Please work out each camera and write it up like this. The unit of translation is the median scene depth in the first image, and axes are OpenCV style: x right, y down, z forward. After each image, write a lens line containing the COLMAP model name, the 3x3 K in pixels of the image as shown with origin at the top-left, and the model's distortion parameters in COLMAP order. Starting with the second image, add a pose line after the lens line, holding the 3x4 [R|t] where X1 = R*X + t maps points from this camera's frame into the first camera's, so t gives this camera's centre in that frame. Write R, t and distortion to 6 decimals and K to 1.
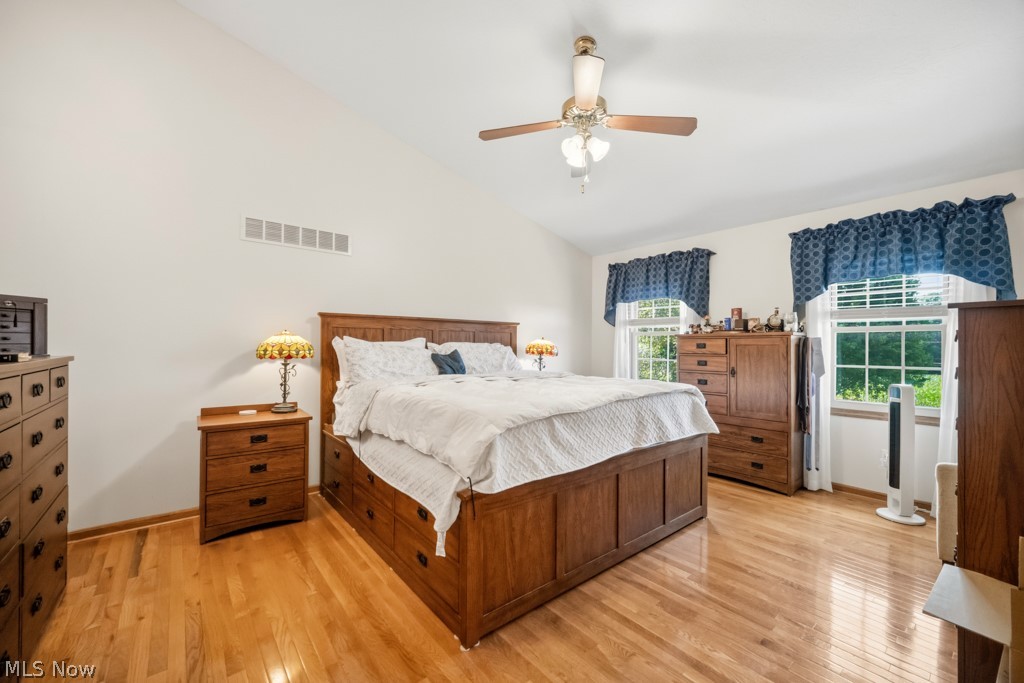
lens RADIAL K [[405.7, 0, 511.1], [0, 405.7, 342.8], [0, 0, 1]] dist [0.000383, 0.000013]
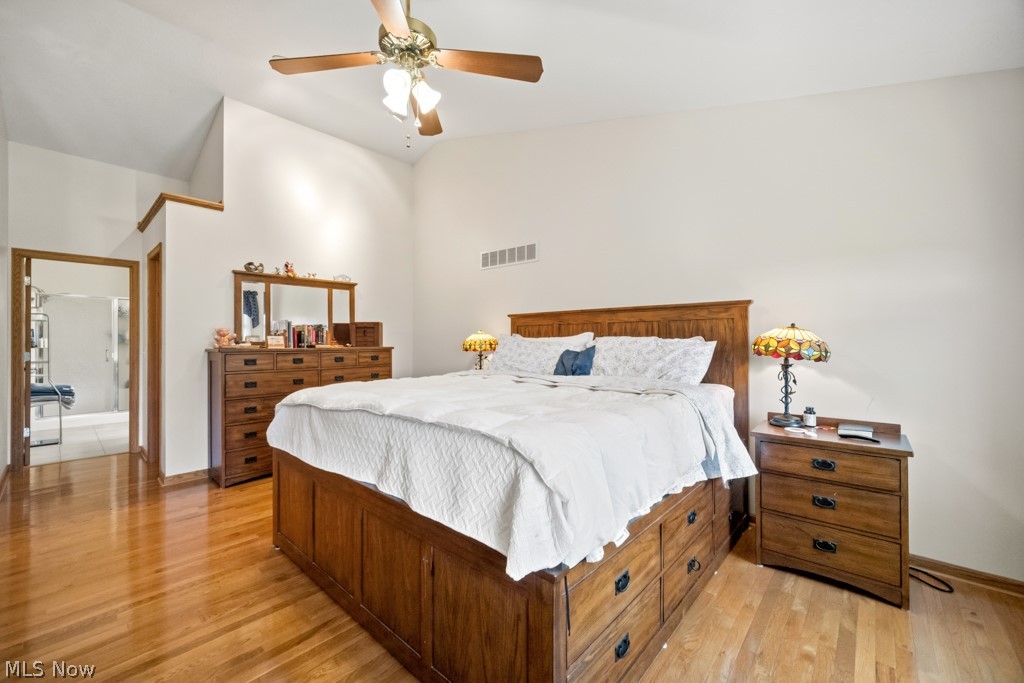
lens RADIAL K [[406.6, 0, 509.2], [0, 406.6, 337.0], [0, 0, 1]] dist [0.000757, 0.000054]
pose [[0.147277, -0.014030, -0.988996, 0.759437], [0.010720, 0.999863, -0.012588, 0.008865], [0.989037, -0.008748, 0.147407, 0.825471]]
